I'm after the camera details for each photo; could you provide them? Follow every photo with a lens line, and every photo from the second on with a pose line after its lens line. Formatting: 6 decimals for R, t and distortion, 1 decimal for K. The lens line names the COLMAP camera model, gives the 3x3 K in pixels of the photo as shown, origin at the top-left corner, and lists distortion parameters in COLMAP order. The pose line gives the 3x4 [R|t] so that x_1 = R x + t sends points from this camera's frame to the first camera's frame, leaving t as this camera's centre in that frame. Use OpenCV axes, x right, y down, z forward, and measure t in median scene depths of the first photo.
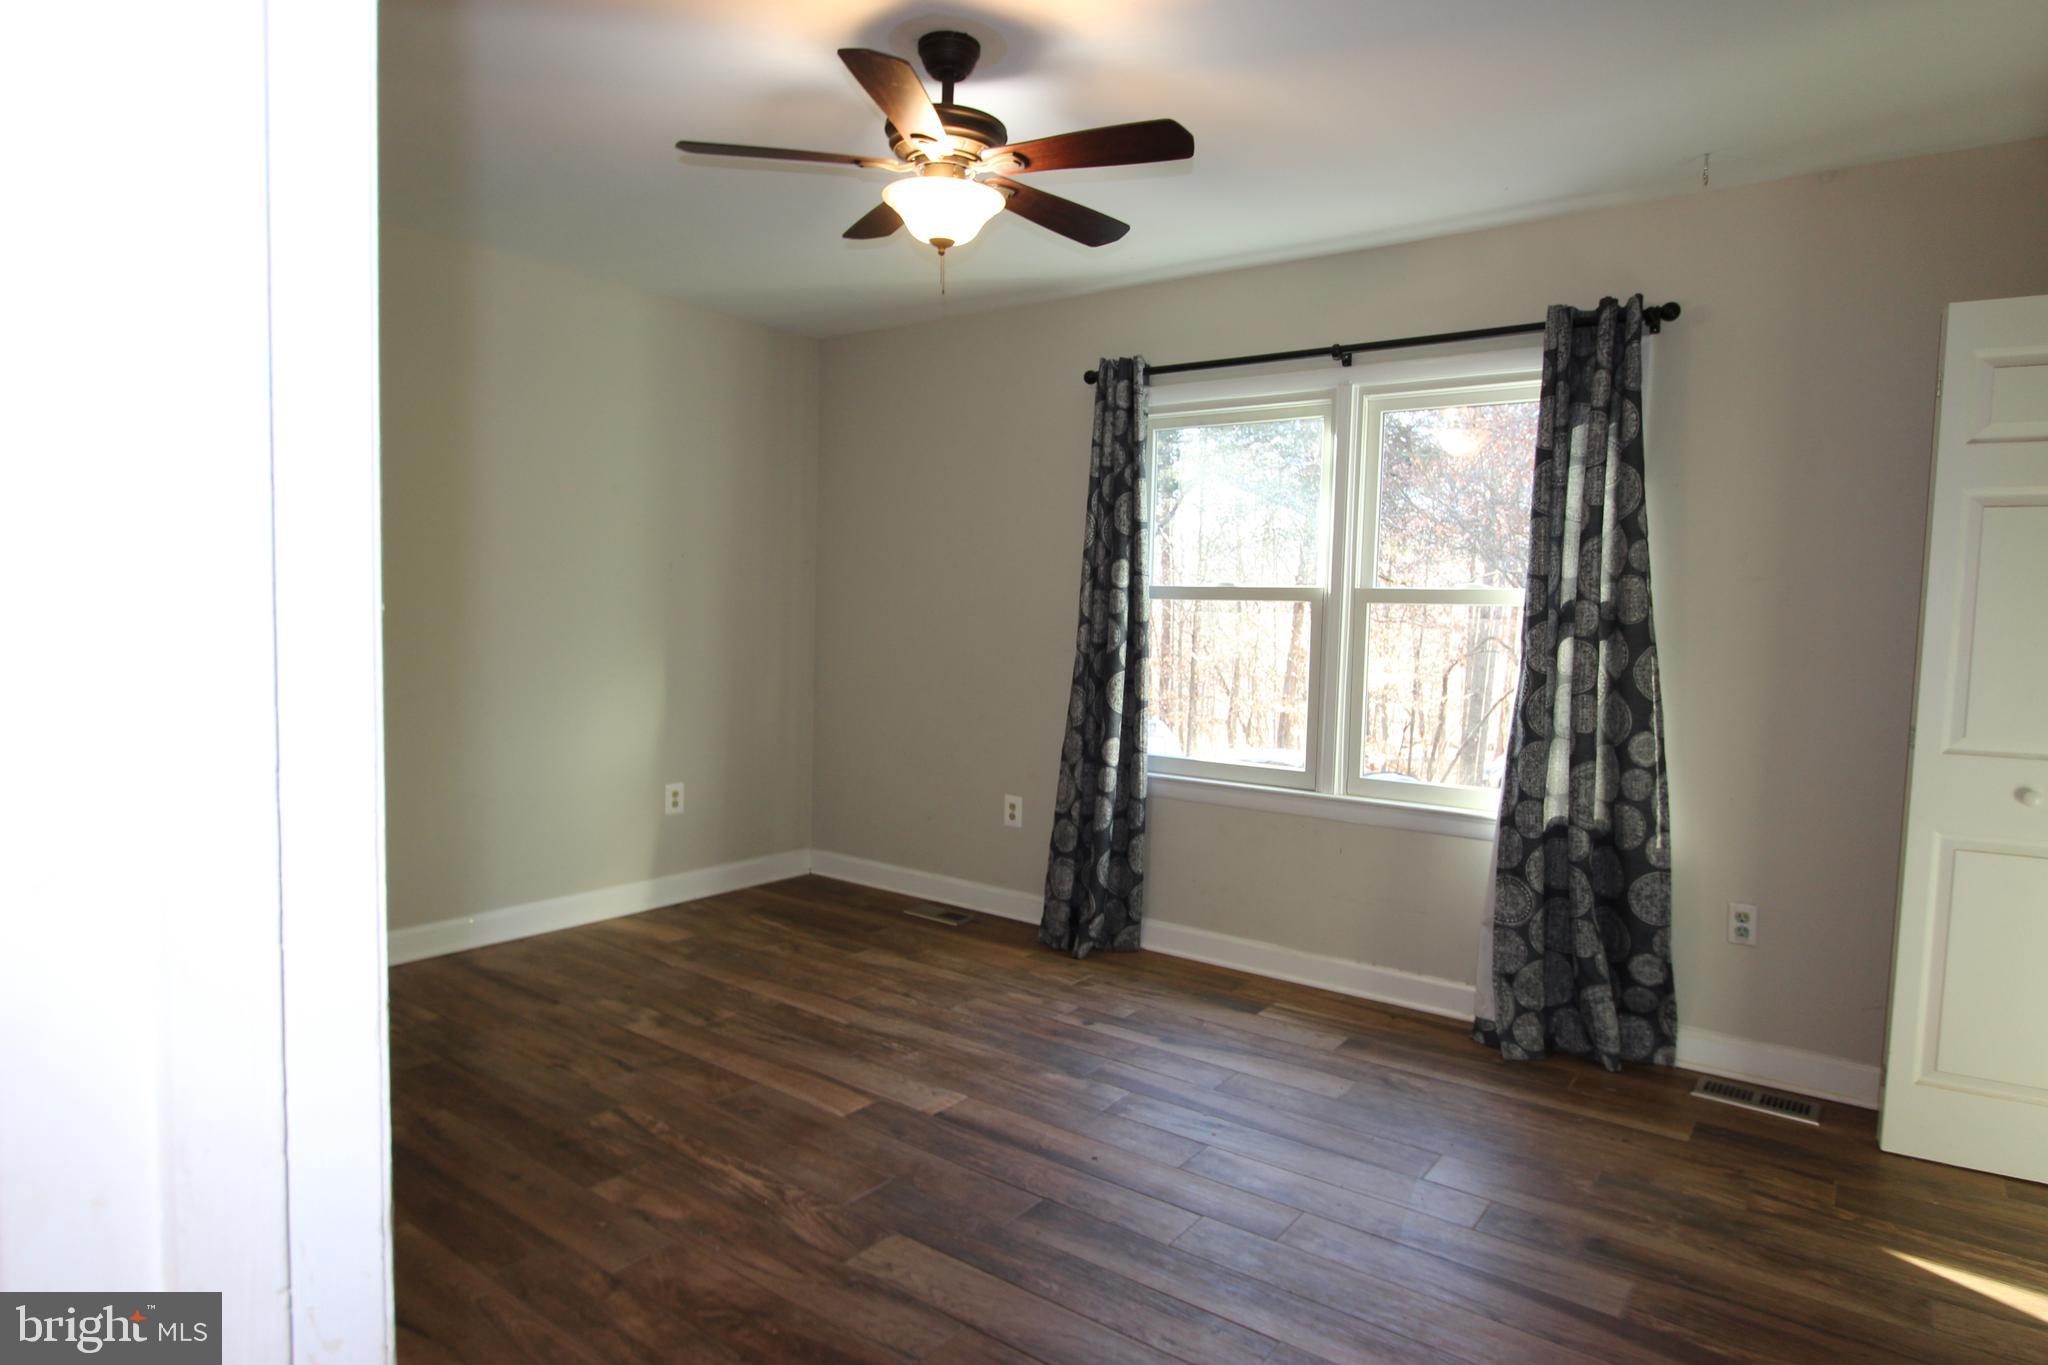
lens RADIAL K [[1172.8, 0, 1032.1], [0, 1172.8, 697.4], [0, 0, 1]] dist [-0.013814, 0.002457]
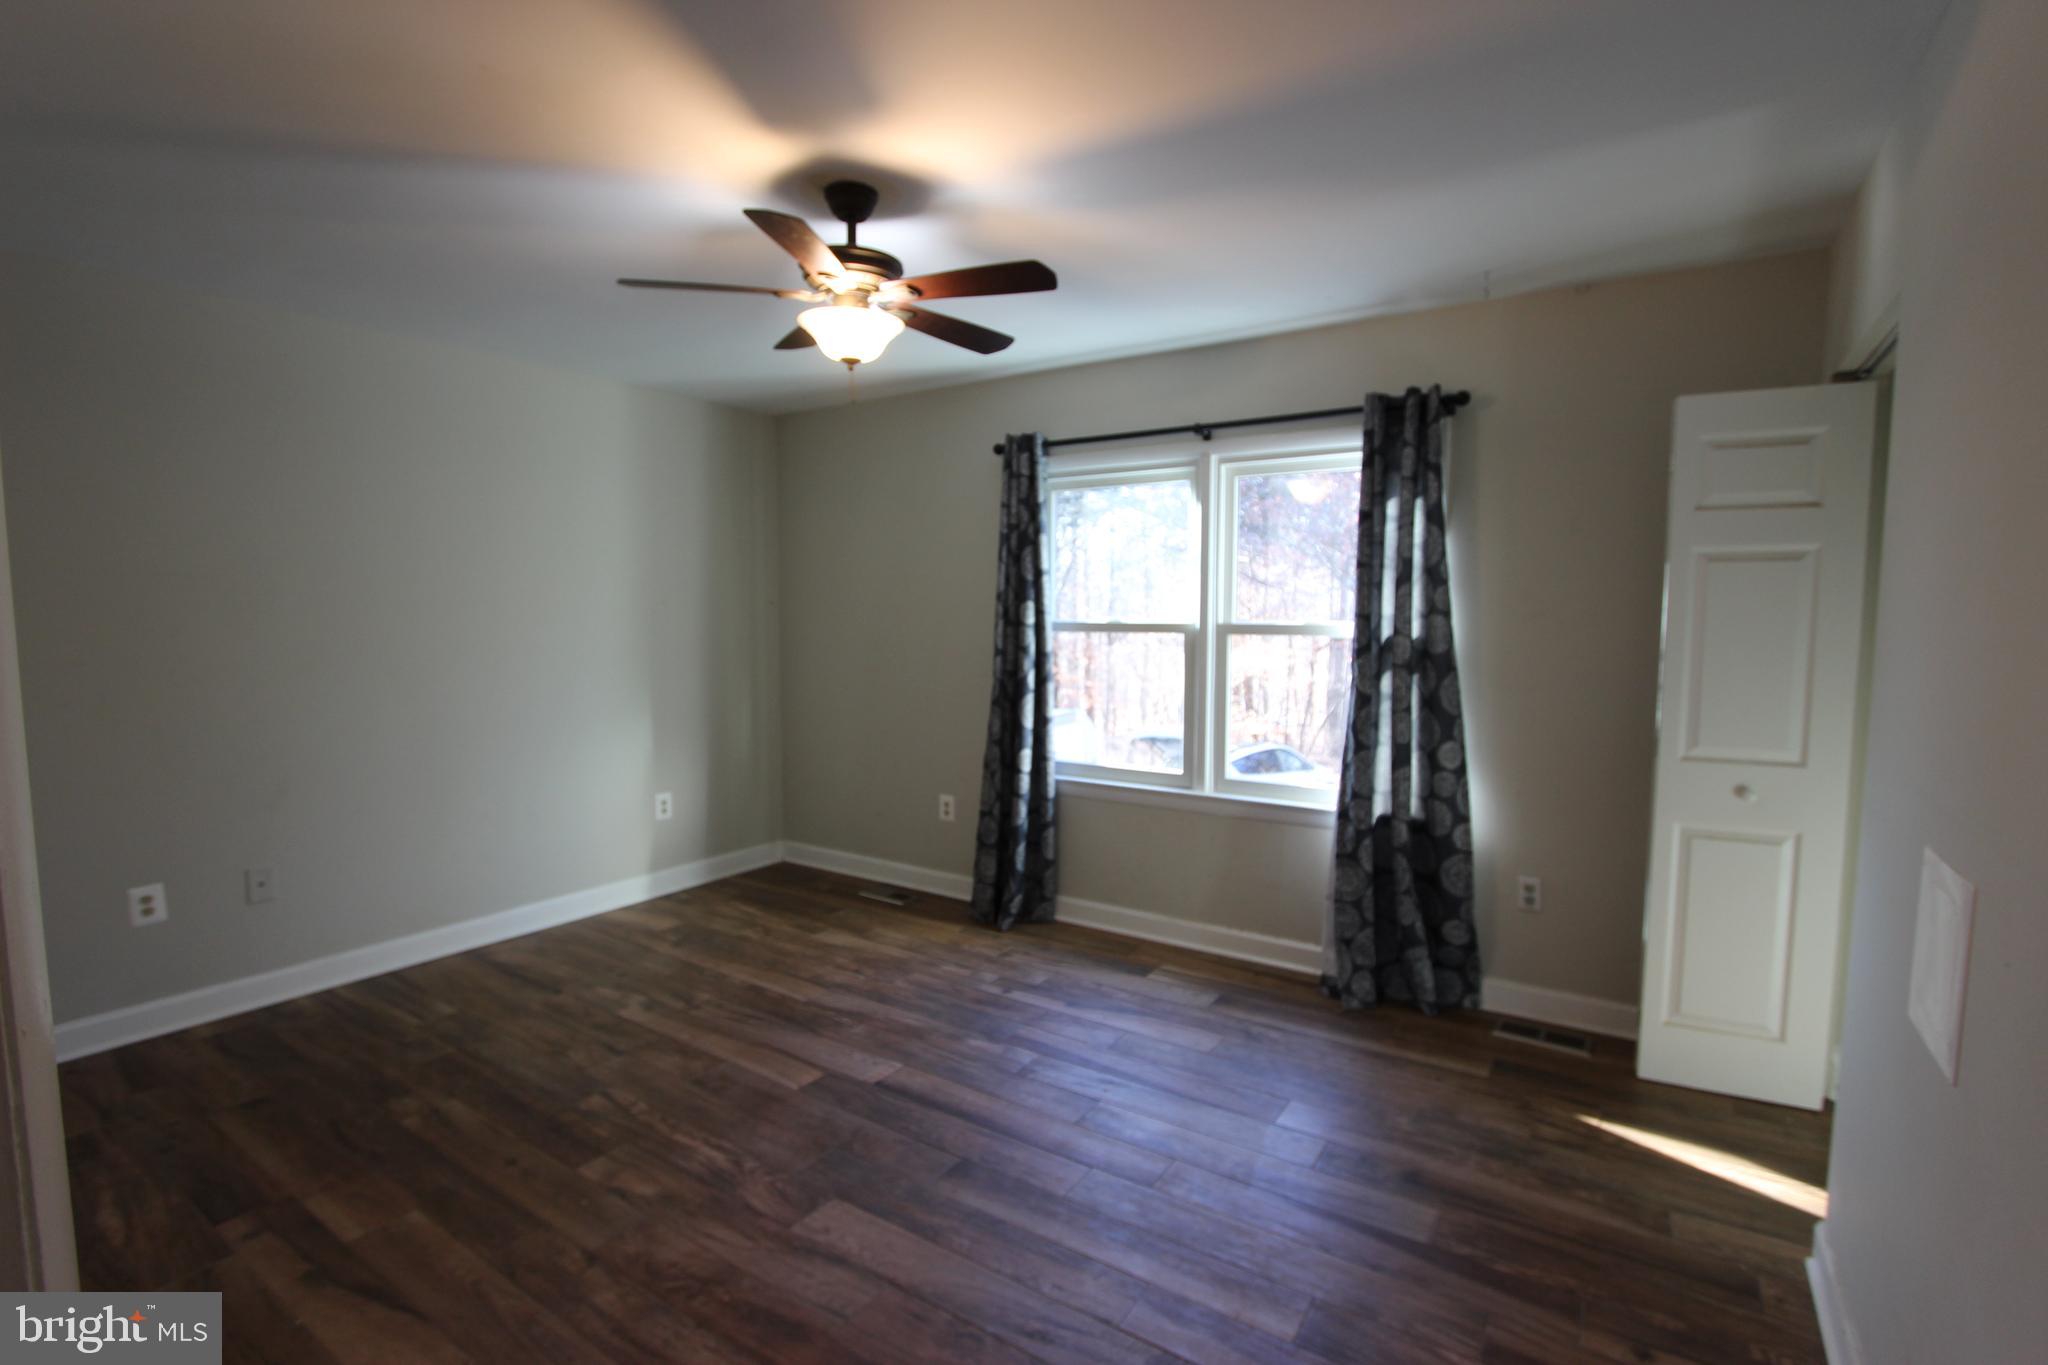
lens RADIAL K [[954.2, 0, 1028.3], [0, 954.2, 693.3], [0, 0, 1]] dist [-0.023641, 0.001643]
pose [[0.998556, -0.028655, 0.045442, 0.037569], [0.027997, 0.999495, 0.015054, -0.048237], [-0.045850, -0.013760, 0.998854, 0.023001]]
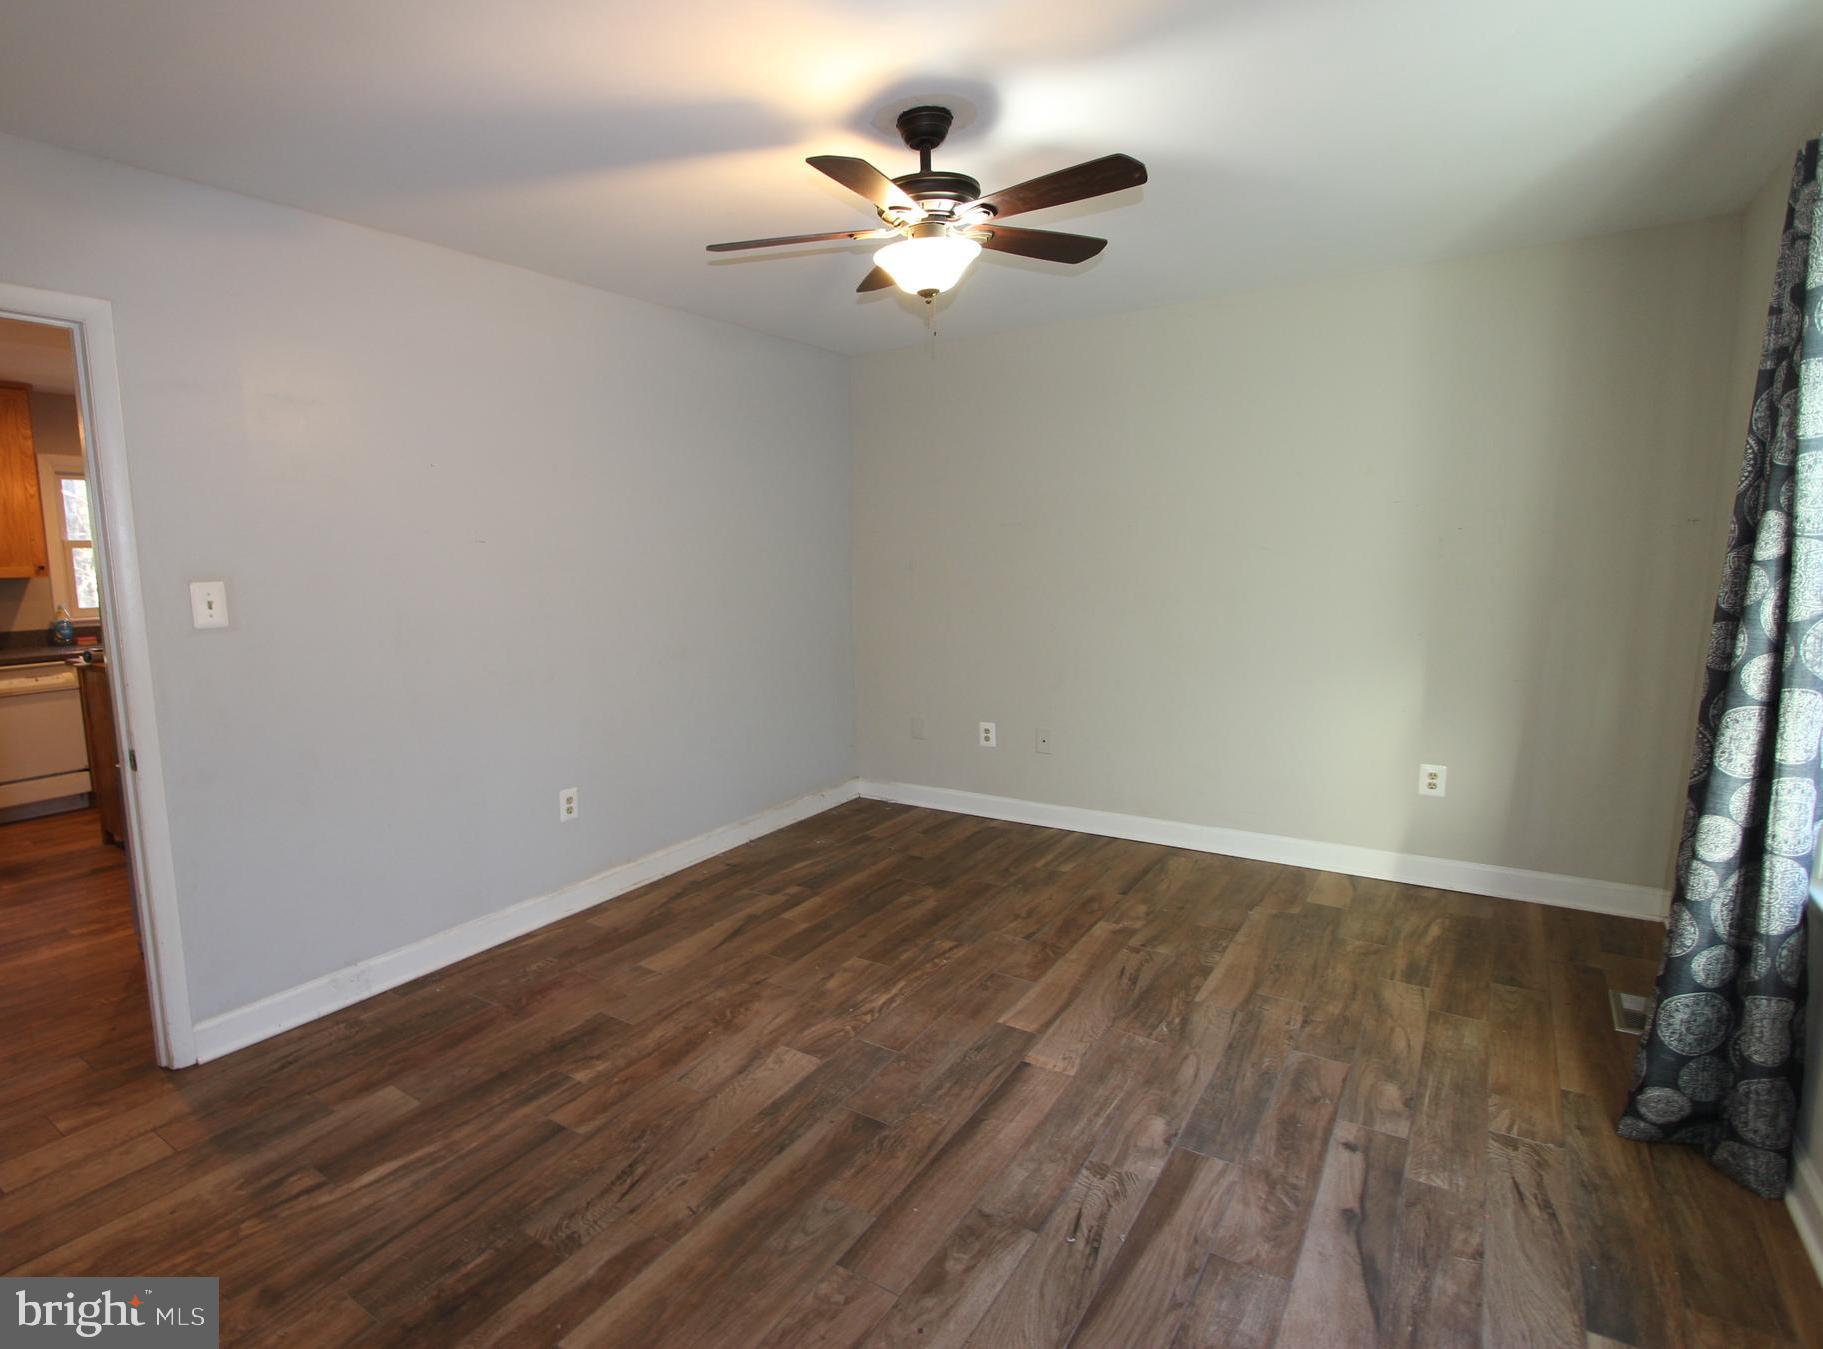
lens RADIAL K [[957.1, 0, 796.0], [0, 957.1, 681.7], [0, 0, 1]] dist [-0.006379, 0.000019]
pose [[-0.006033, 0.108733, -0.994053, 0.701783], [-0.048012, 0.992893, 0.108898, -0.081923], [0.998829, 0.048383, -0.000769, 0.687021]]
